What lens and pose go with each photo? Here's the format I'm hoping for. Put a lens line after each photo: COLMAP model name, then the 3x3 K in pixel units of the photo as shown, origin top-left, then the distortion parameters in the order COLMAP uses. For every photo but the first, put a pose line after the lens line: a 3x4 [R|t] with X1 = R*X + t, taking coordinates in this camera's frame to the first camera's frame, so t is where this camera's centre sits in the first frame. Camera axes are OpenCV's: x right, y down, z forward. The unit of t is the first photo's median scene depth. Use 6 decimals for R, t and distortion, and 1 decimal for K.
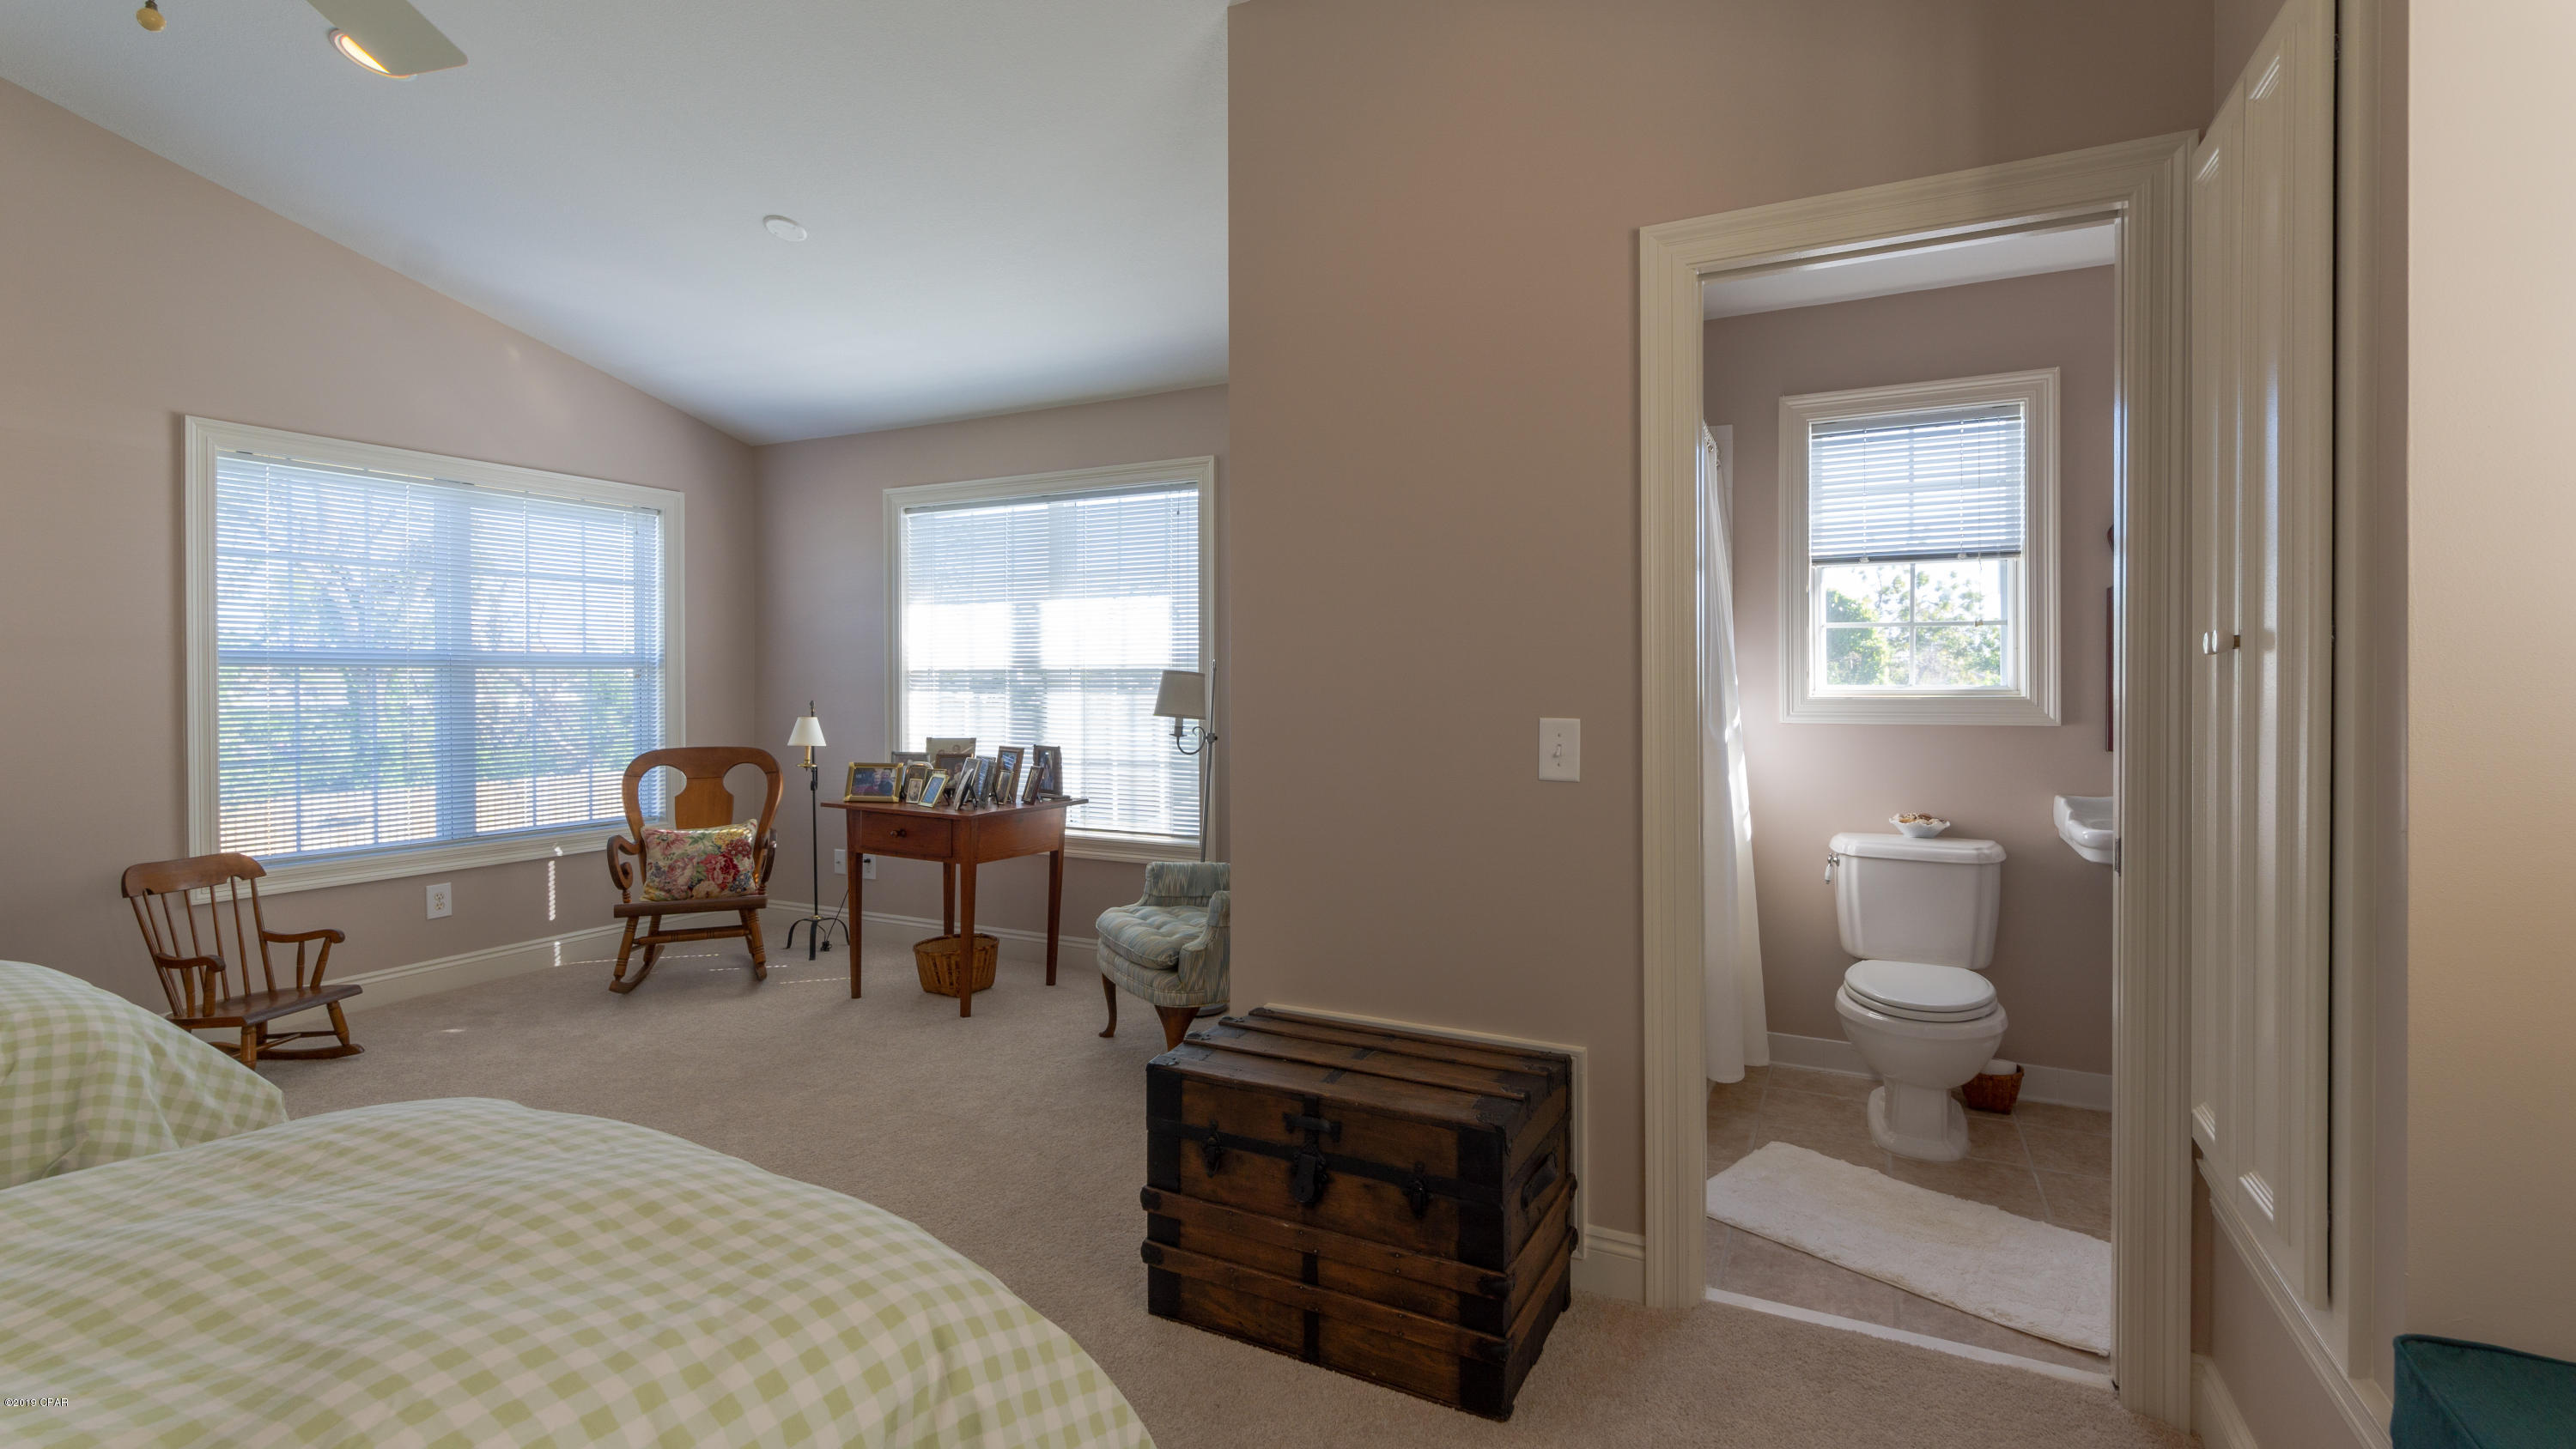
lens RADIAL K [[1148.8, 0, 1287.3], [0, 1148.8, 700.5], [0, 0, 1]] dist [-0.011625, 0.000894]
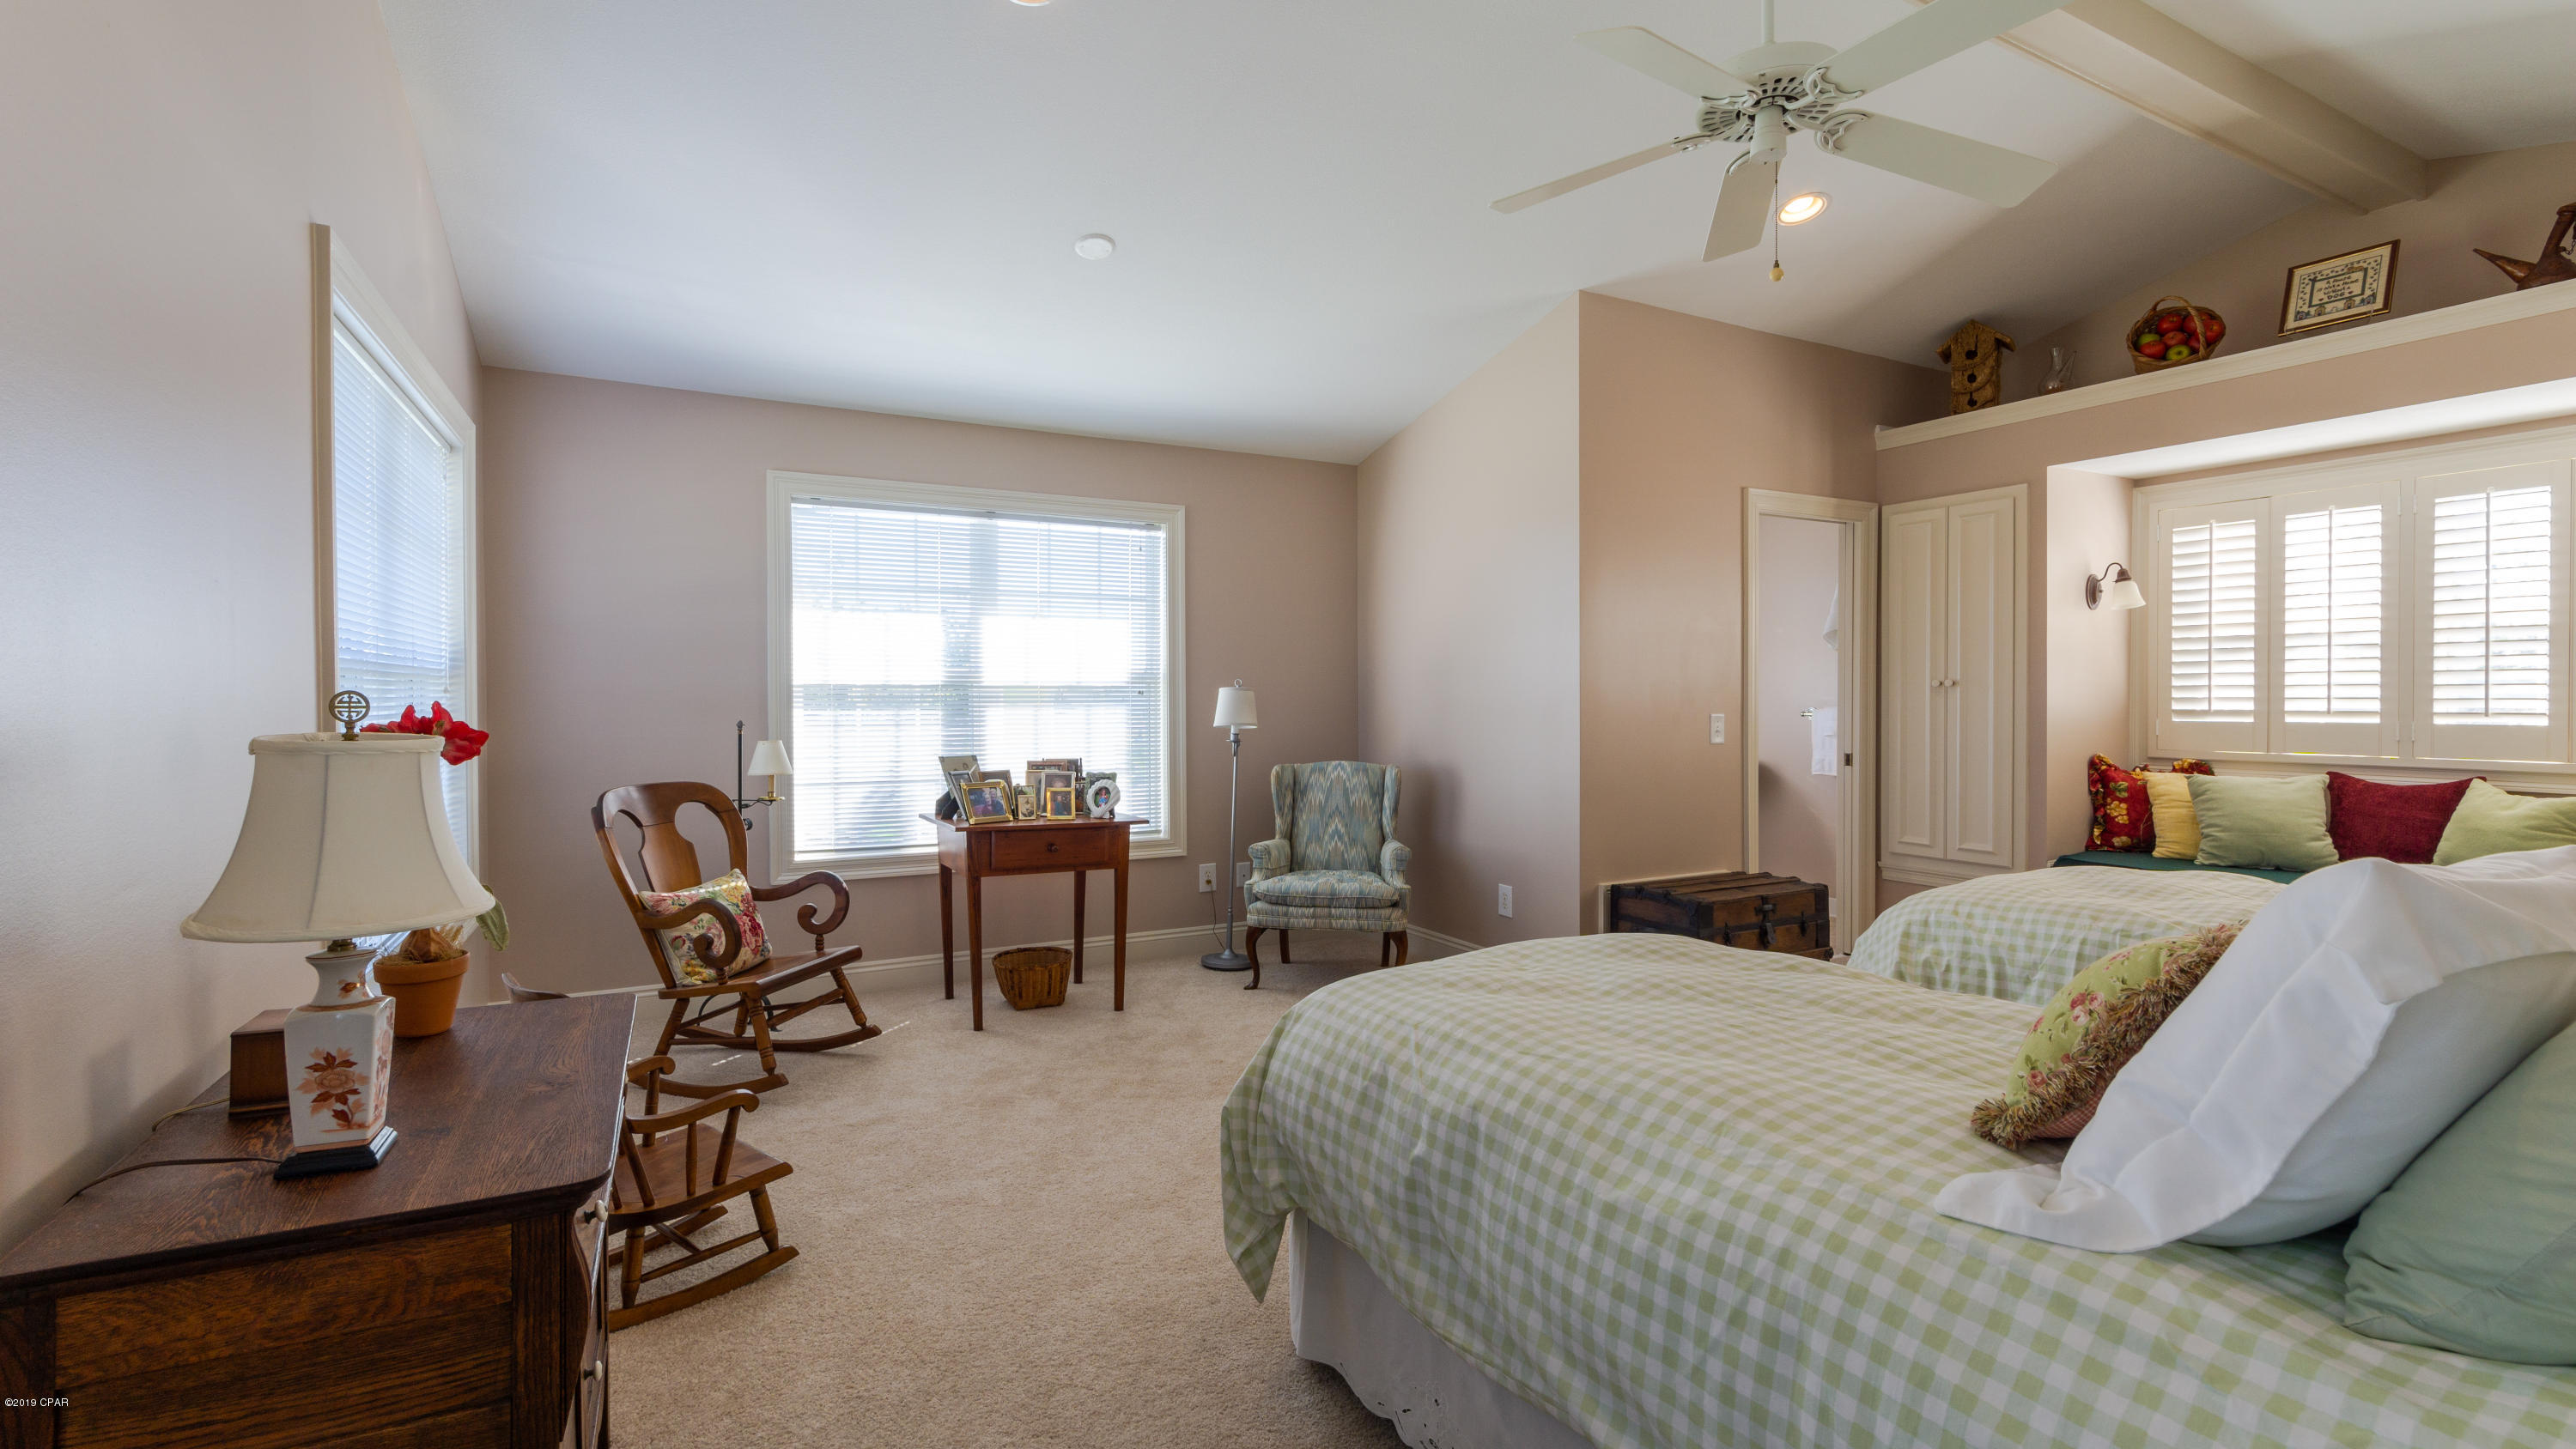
lens RADIAL K [[1148.8, 0, 1276.8], [0, 1148.8, 715.8], [0, 0, 1]] dist [-0.011625, 0.000894]
pose [[0.568097, -0.020109, 0.822716, -0.967783], [0.015648, 0.999785, 0.013632, -0.009979], [-0.822813, 0.005130, 0.568290, 0.240014]]
